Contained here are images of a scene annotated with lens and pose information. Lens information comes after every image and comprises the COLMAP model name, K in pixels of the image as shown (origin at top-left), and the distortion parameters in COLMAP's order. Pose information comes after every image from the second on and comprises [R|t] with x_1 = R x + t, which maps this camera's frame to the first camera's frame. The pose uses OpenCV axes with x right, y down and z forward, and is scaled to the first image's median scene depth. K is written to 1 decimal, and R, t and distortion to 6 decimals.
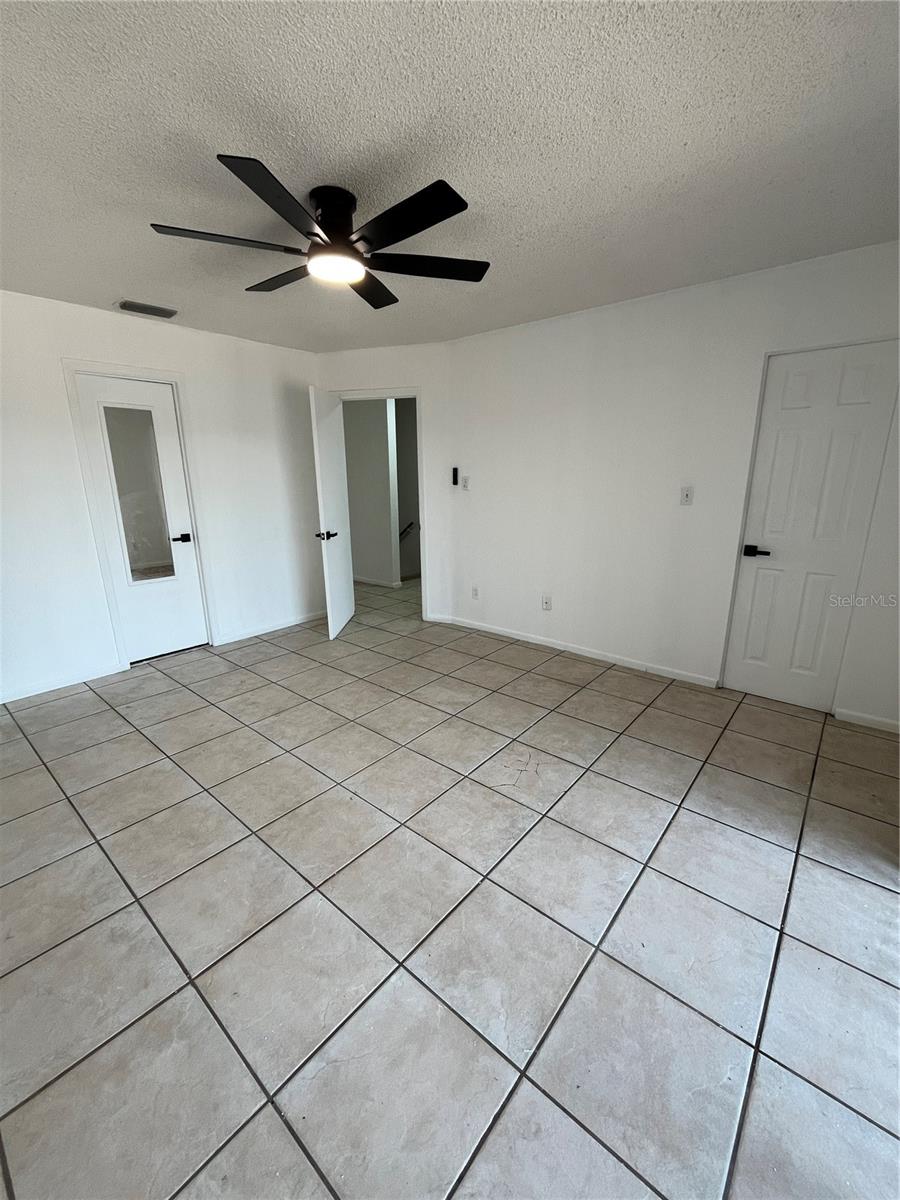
lens RADIAL K [[486.4, 0, 450.0], [0, 486.4, 600.0], [0, 0, 1]] dist [-0.000852, -0.000035]
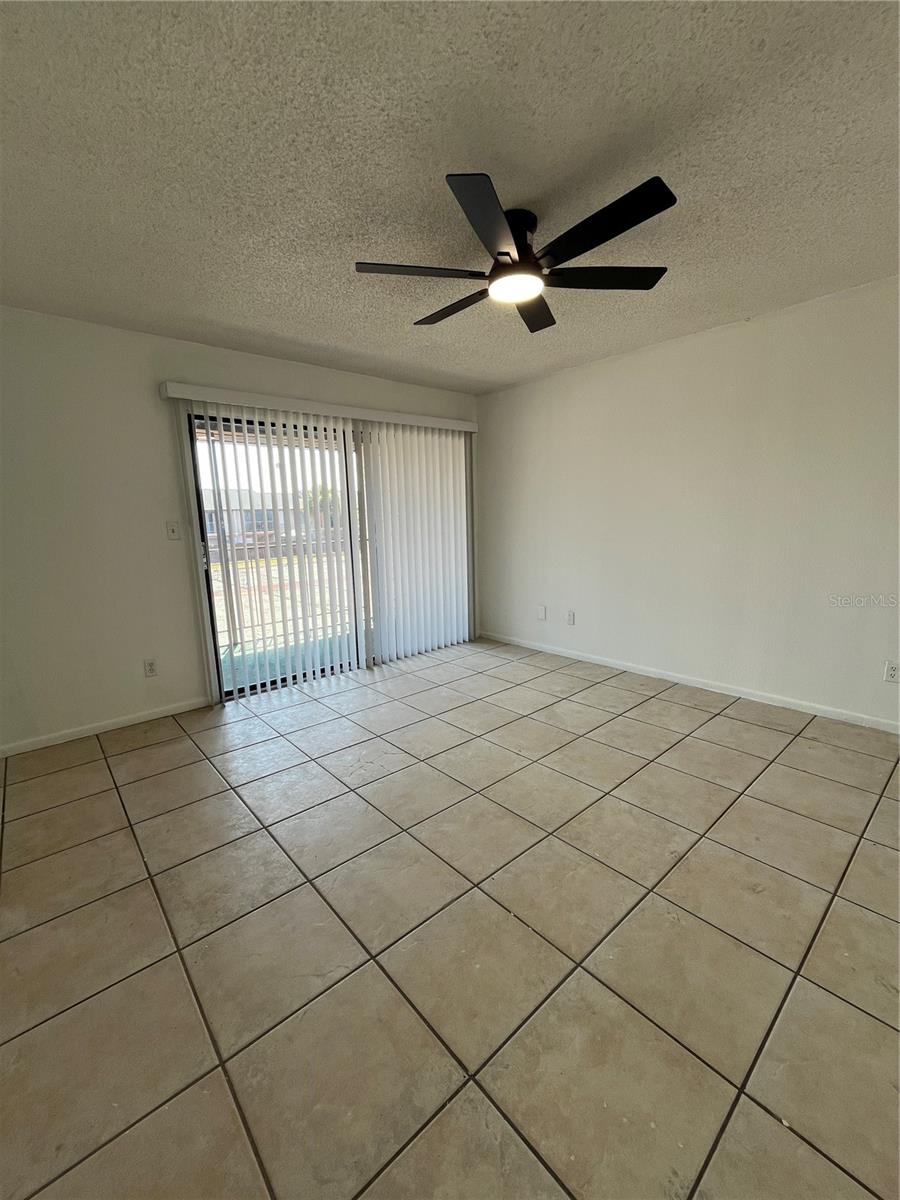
lens RADIAL K [[486.4, 0, 450.0], [0, 486.4, 600.0], [0, 0, 1]] dist [-0.000852, -0.000035]
pose [[-0.987347, 0.009118, 0.158312, -0.177860], [0.074495, 0.907994, 0.412309, -0.362783], [-0.139986, 0.418885, -0.897184, 1.550061]]
